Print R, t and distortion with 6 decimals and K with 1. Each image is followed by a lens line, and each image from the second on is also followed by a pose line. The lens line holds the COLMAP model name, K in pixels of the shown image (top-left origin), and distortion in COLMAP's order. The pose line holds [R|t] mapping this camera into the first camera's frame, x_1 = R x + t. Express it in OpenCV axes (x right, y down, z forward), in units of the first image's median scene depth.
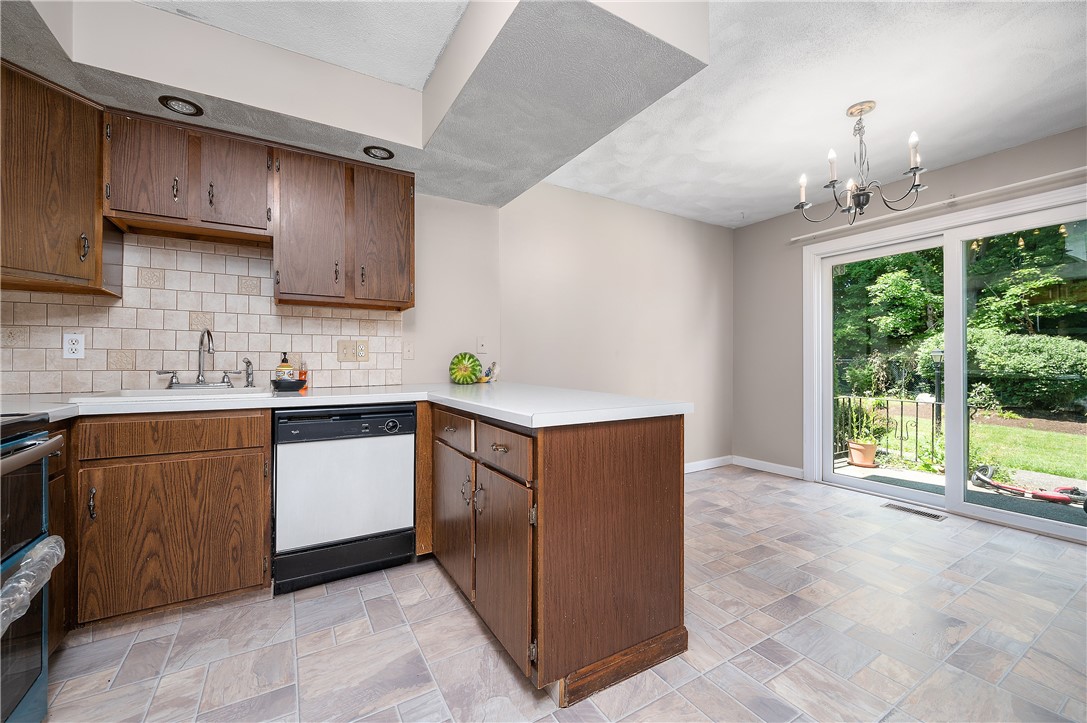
lens RADIAL K [[431.2, 0, 541.0], [0, 431.2, 358.4], [0, 0, 1]] dist [-0.001834, -0.000061]
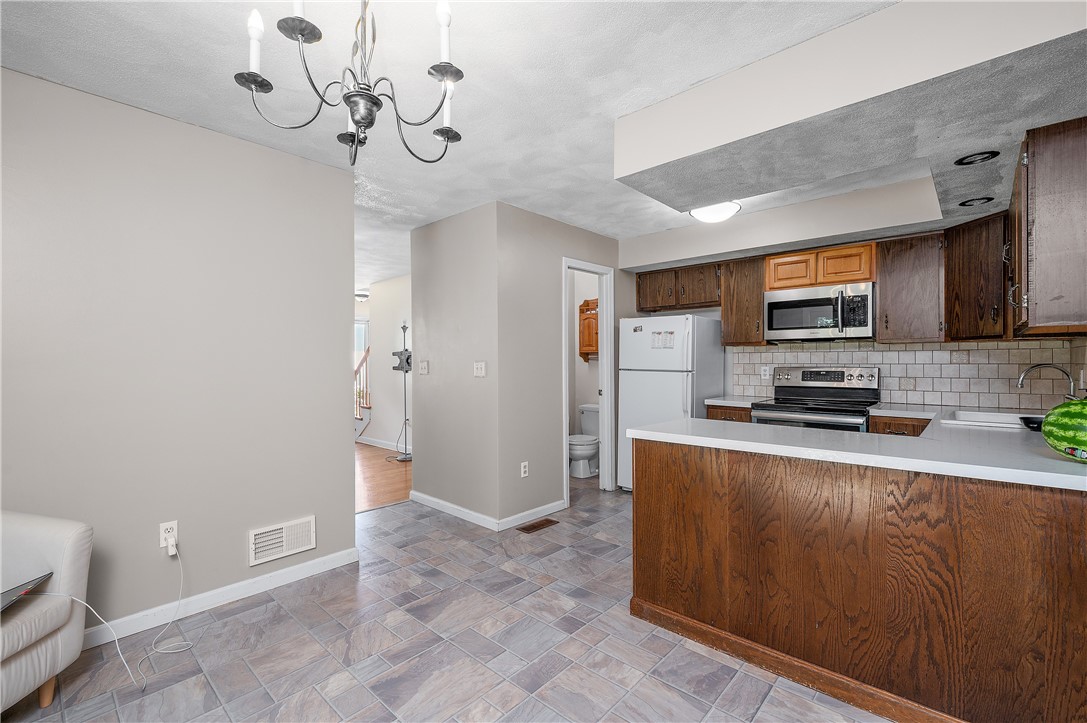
lens RADIAL K [[486.5, 0, 543.5], [0, 486.5, 361.5], [0, 0, 1]] dist [-0.000253, 0.000117]
pose [[-0.955493, 0.002884, -0.294999, 0.524226], [0.004579, 0.999977, -0.005053, -0.051021], [0.294978, -0.006179, -0.955484, 1.192608]]
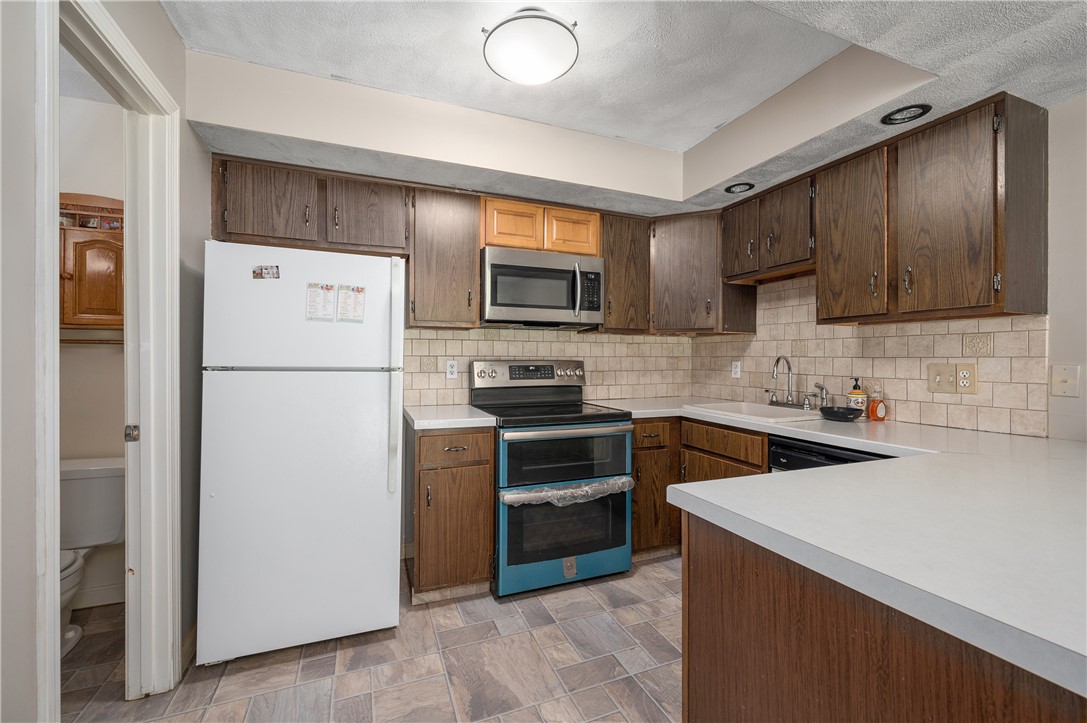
lens RADIAL K [[446.0, 0, 539.1], [0, 446.0, 357.3], [0, 0, 1]] dist [0.001290, 0.000104]
pose [[-0.154152, -0.000918, -0.988047, 0.340217], [0.003552, 0.999993, -0.001483, -0.044654], [0.988041, -0.003739, -0.154147, 0.355653]]
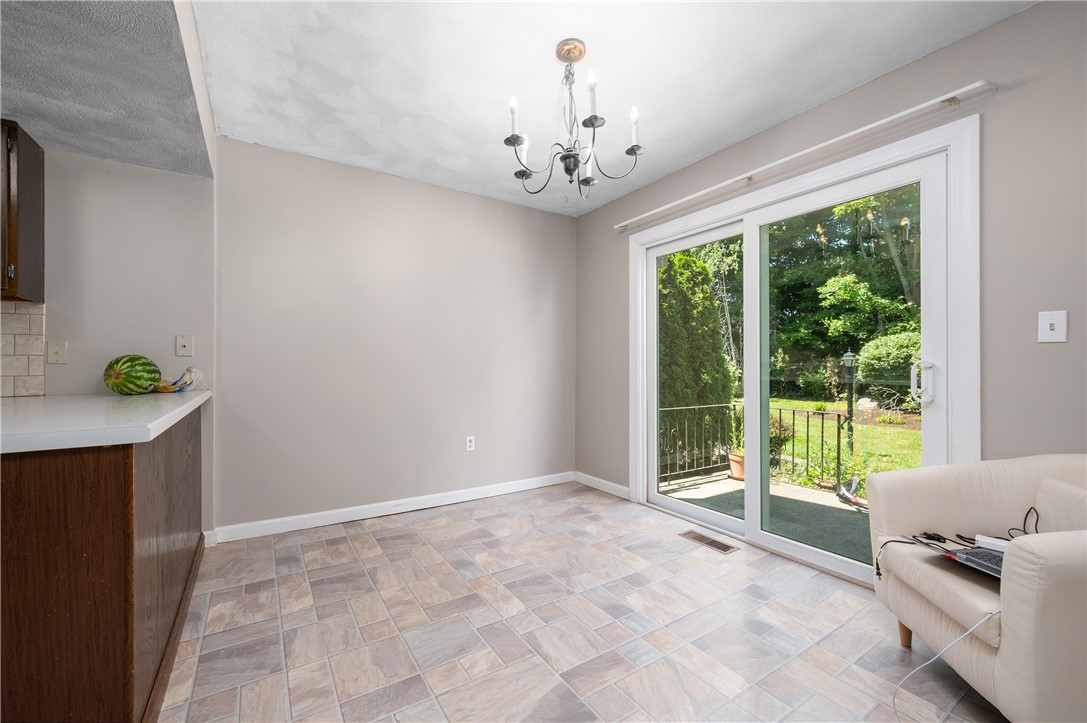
lens RADIAL K [[439.3, 0, 543.5], [0, 439.3, 361.5], [0, 0, 1]] dist [0.001415, -0.000175]
pose [[0.998931, 0.000983, 0.046225, 0.481038], [-0.000888, 0.999997, -0.002086, -0.000444], [-0.046227, 0.002043, 0.998929, 0.135247]]
